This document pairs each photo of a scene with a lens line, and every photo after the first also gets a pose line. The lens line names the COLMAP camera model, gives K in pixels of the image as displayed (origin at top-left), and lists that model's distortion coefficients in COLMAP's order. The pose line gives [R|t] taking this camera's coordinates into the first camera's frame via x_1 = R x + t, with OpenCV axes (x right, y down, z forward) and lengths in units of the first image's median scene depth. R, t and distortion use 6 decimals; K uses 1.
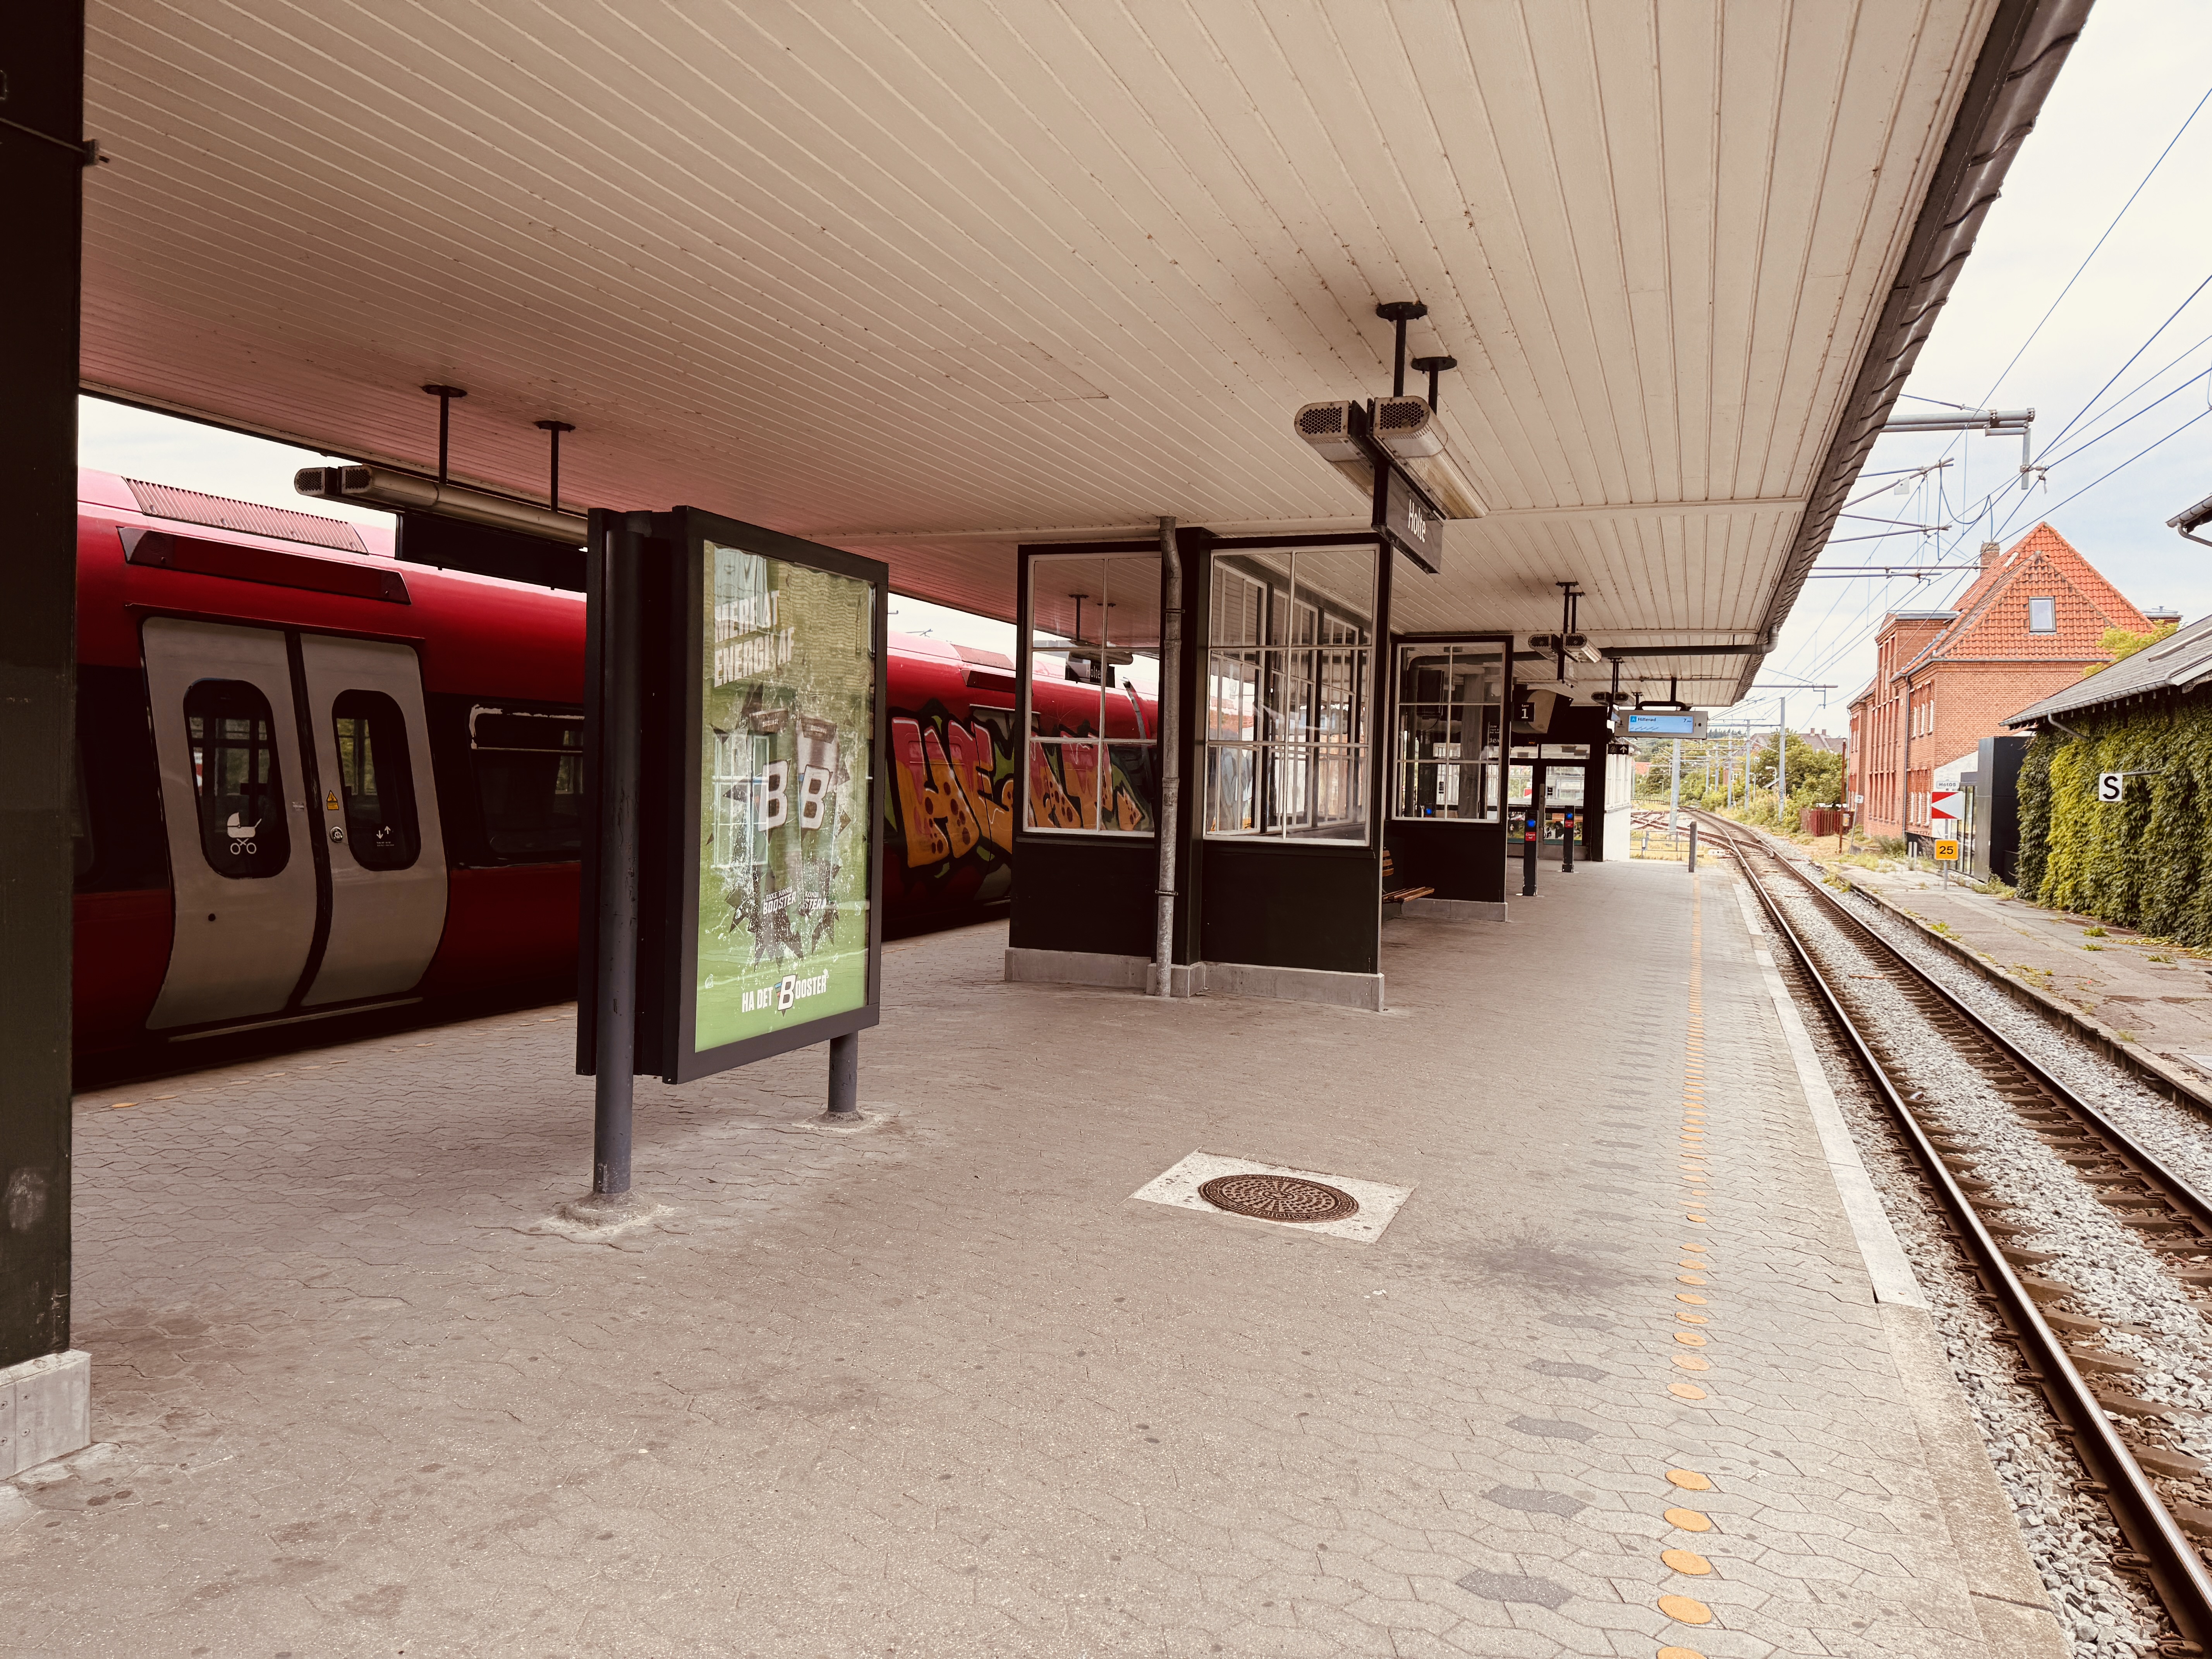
lens RADIAL K [[1547.1, 0, 1106.0], [0, 1547.1, 829.5], [0, 0, 1]] dist [0.143503, -0.228979]
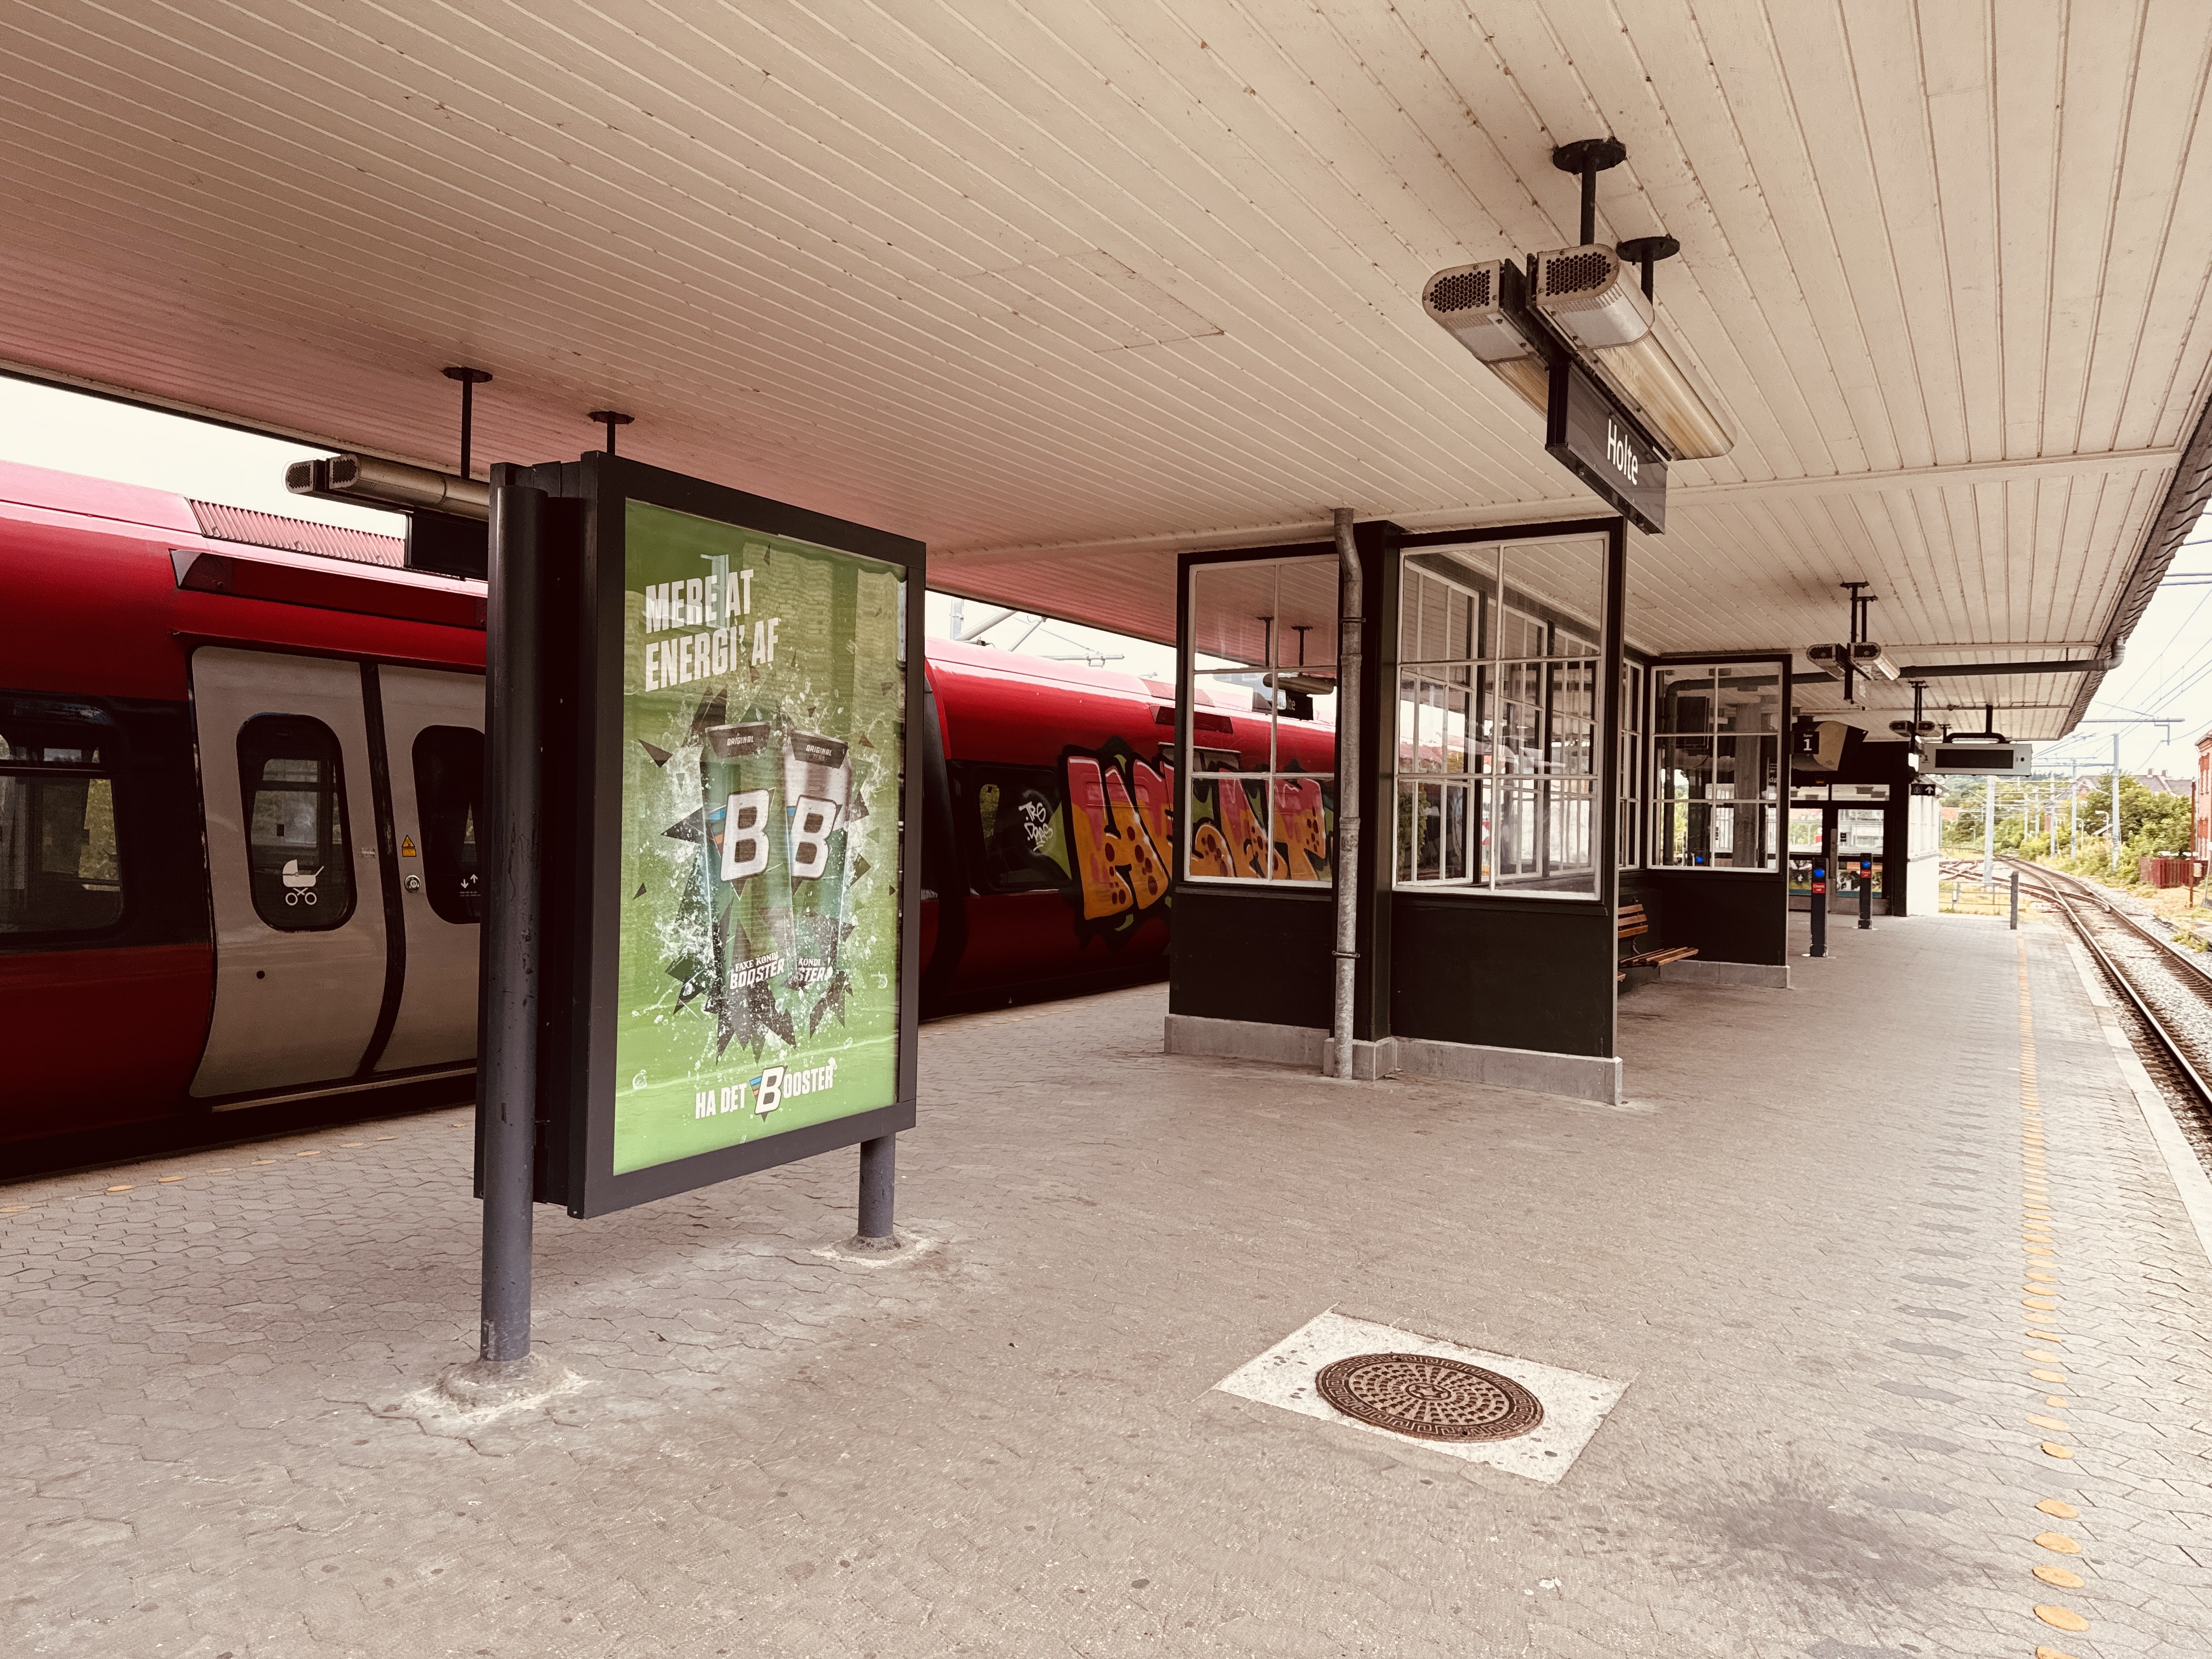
lens RADIAL K [[1594.6, 0, 1081.7], [0, 1594.6, 824.9], [0, 0, 1]] dist [0.012963, 0.002058]
pose [[0.985888, -0.003726, -0.167366, 0.068277], [-0.001902, 0.999438, -0.033458, -0.000398], [0.167397, 0.033304, 0.985327, 0.213161]]
